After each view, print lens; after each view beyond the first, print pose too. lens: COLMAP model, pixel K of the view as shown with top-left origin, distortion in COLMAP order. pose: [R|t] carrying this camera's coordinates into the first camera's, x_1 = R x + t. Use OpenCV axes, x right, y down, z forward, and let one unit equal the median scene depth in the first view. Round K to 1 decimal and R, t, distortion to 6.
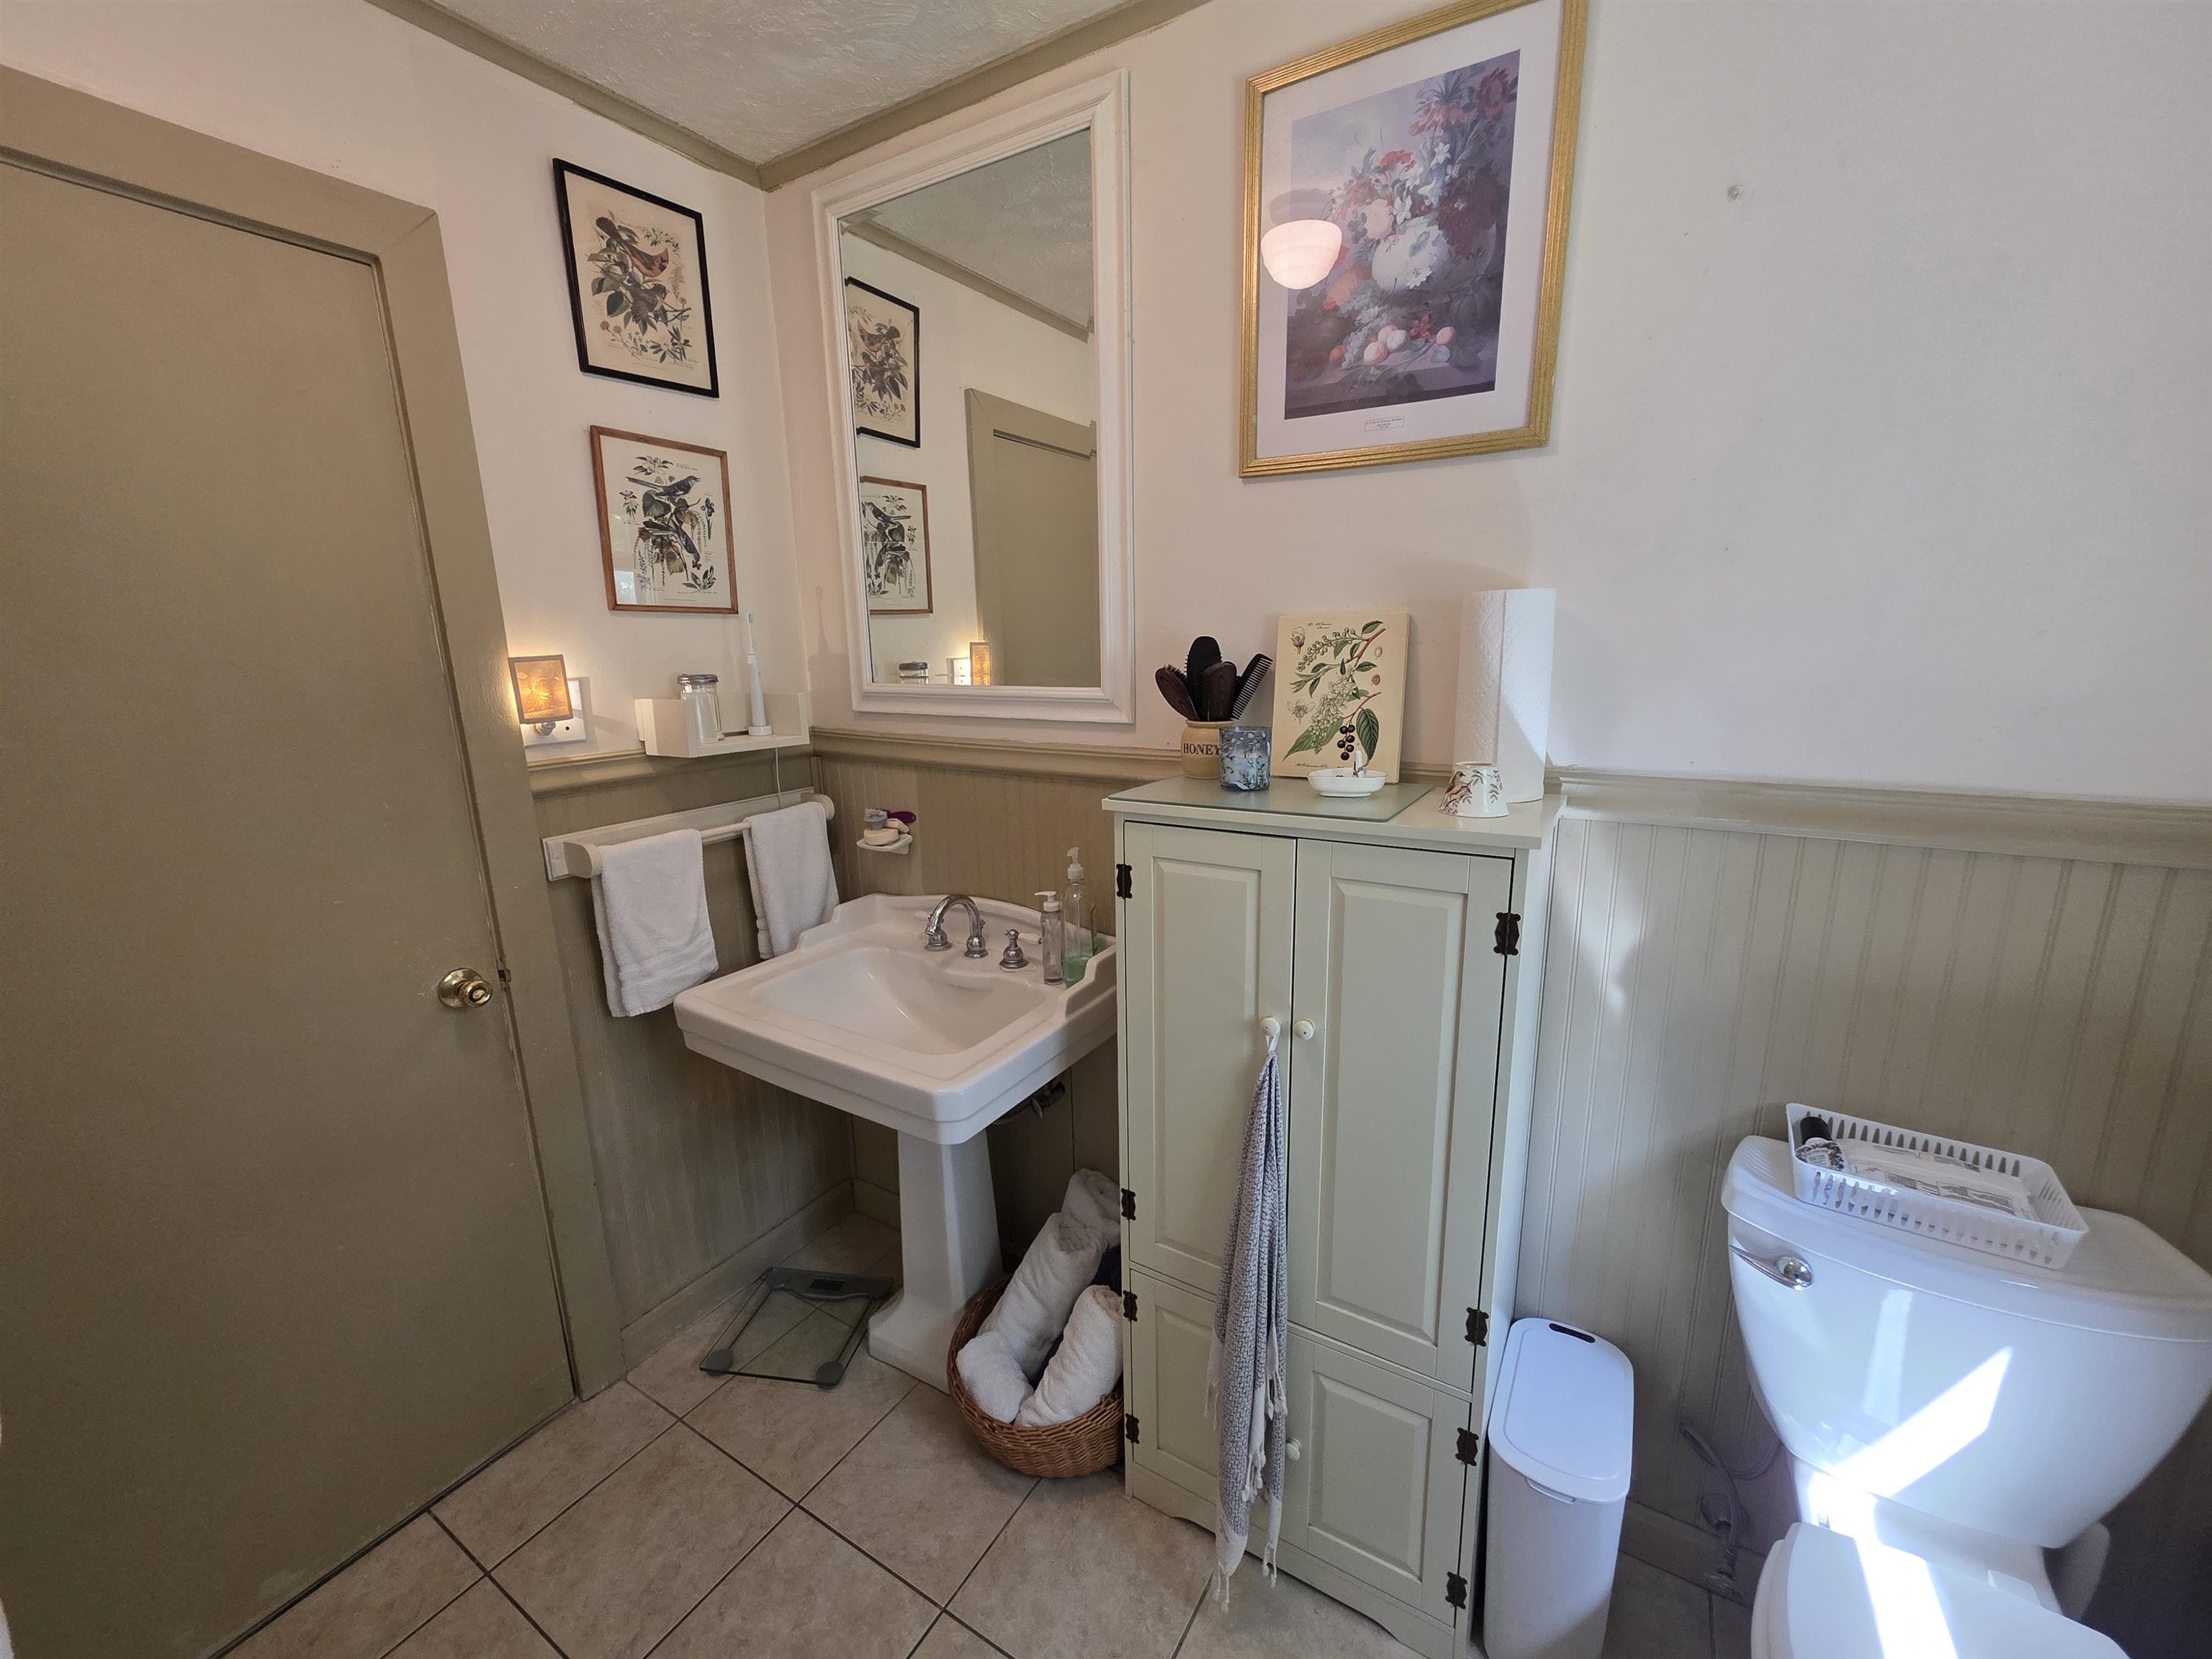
lens RADIAL K [[890.5, 0, 1112.2], [0, 890.5, 833.1], [0, 0, 1]] dist [-0.000656, 0.000807]
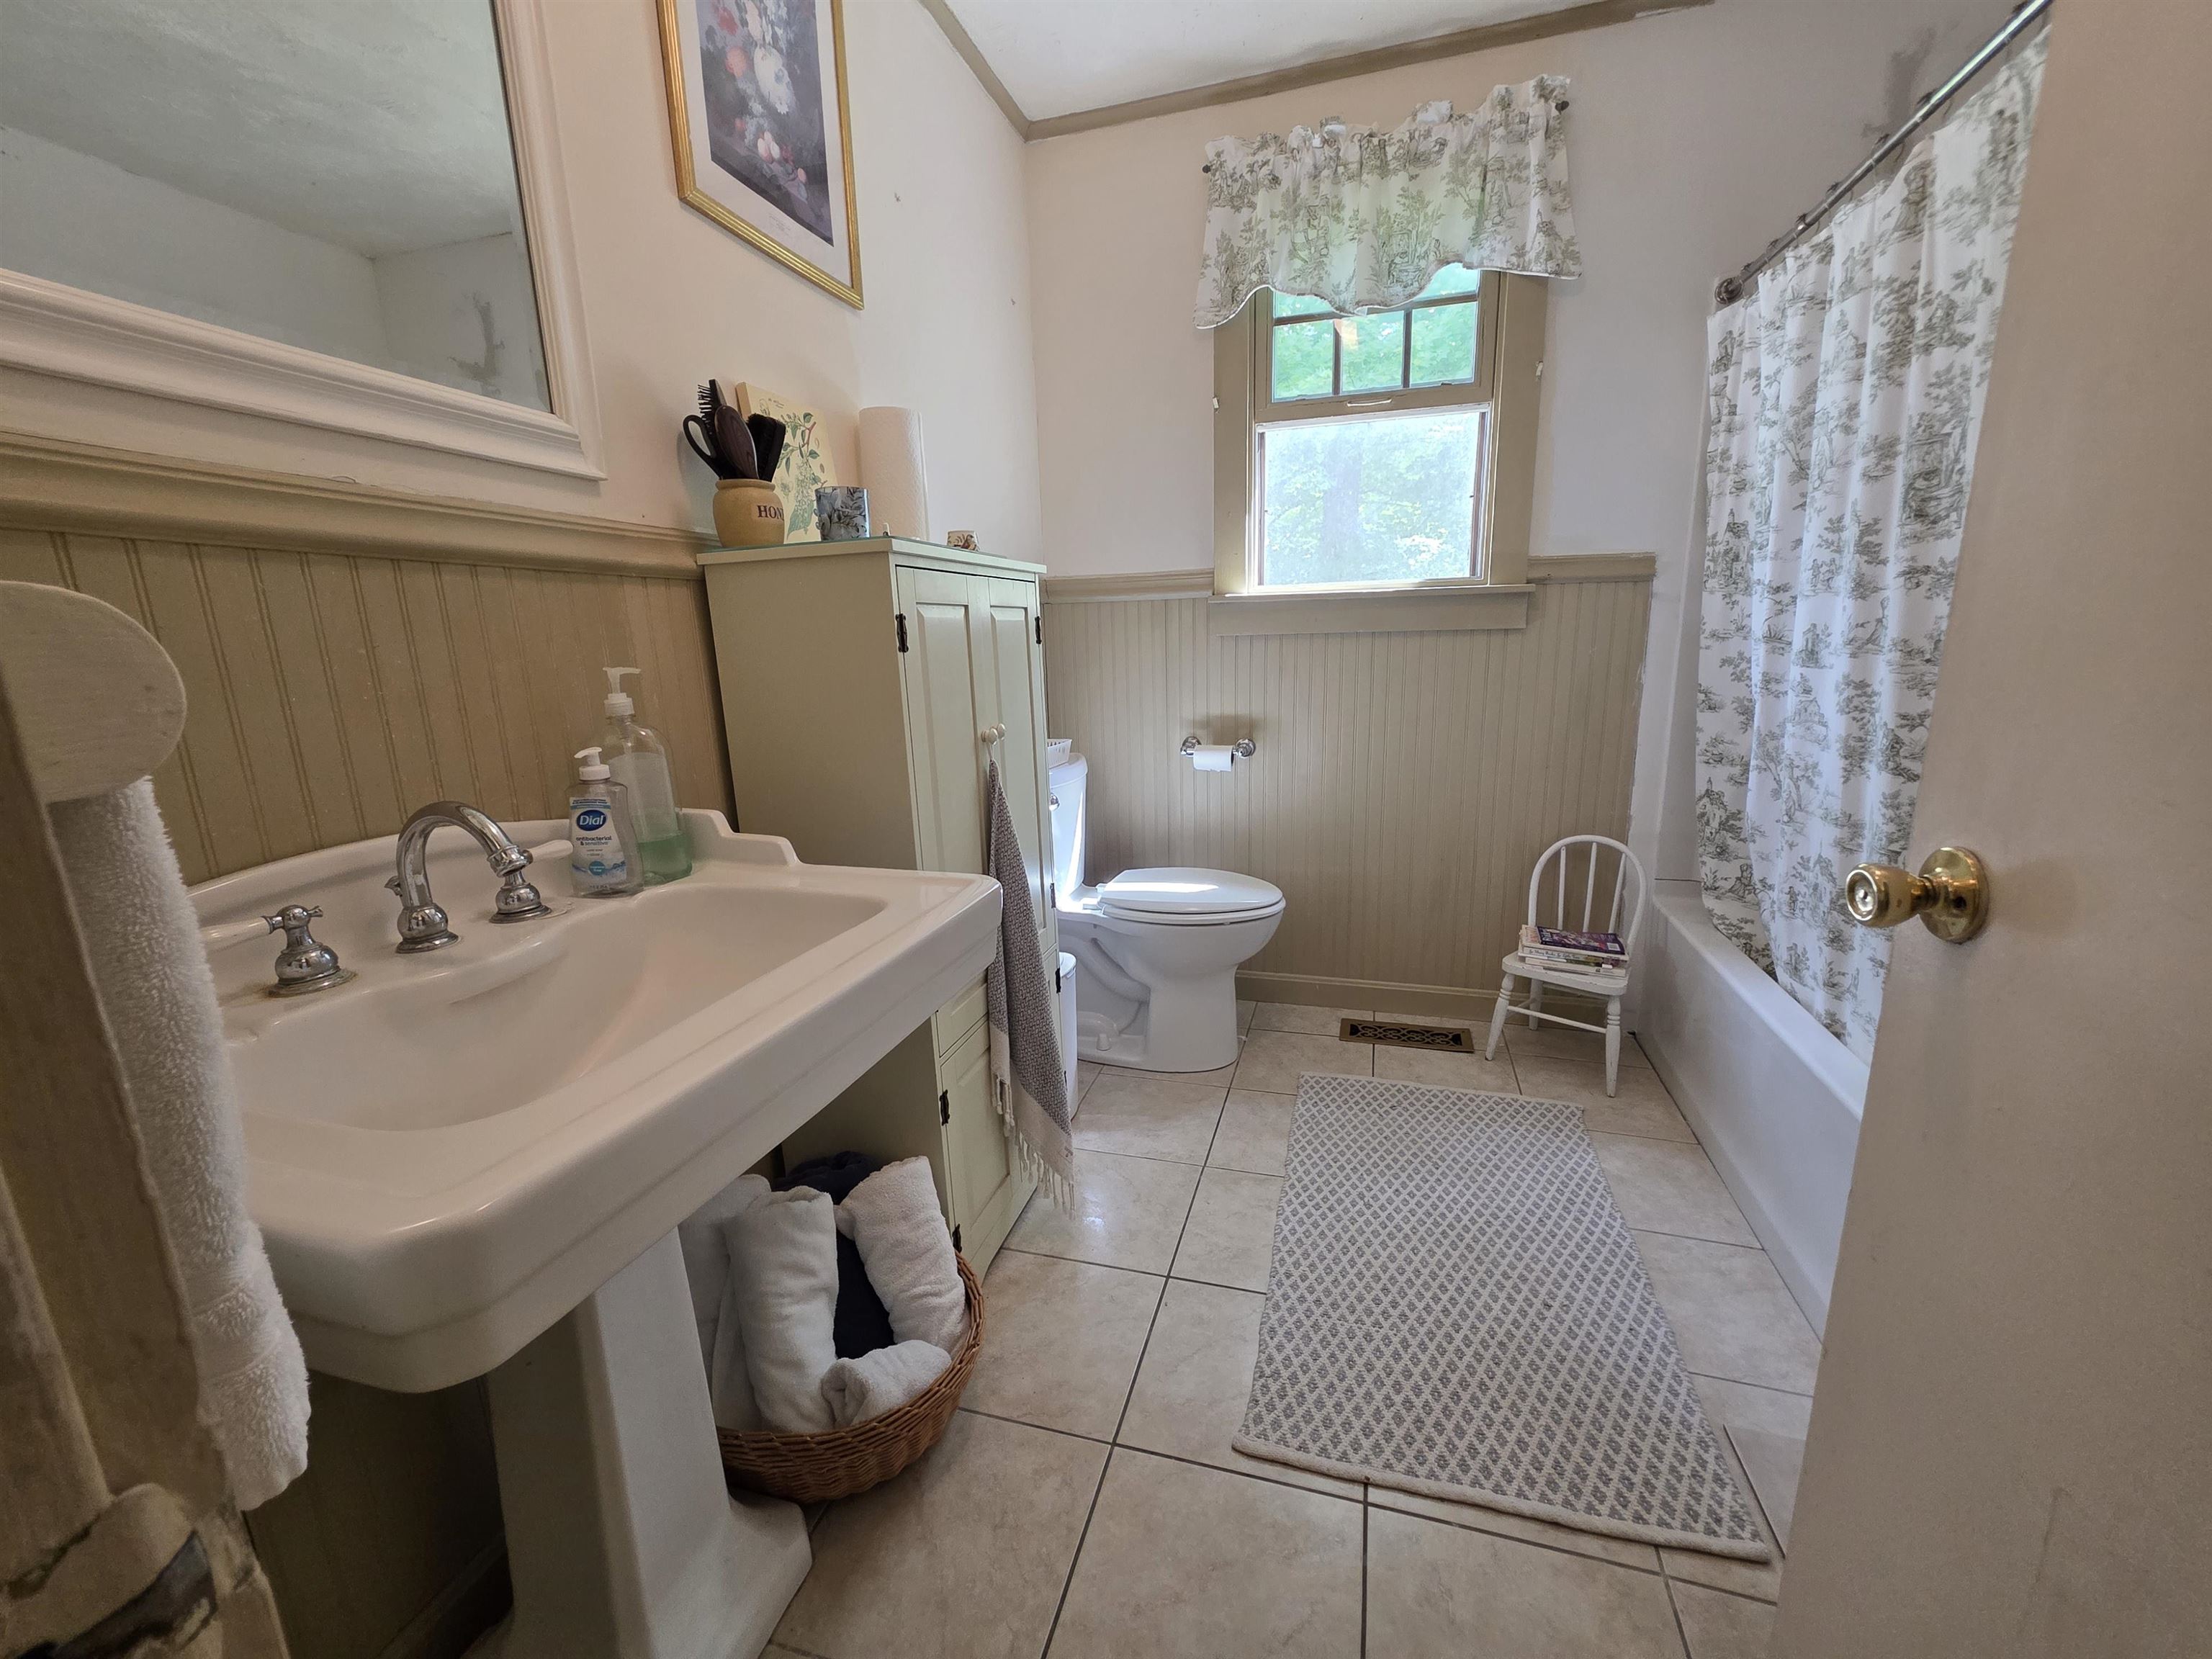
lens RADIAL K [[890.5, 0, 1113.9], [0, 890.5, 832.4], [0, 0, 1]] dist [-0.000656, 0.000807]
pose [[-0.263260, -0.181010, 0.947591, -0.972357], [0.243085, 0.938101, 0.246731, 0.073373], [-0.933597, 0.295300, -0.202964, 1.044892]]
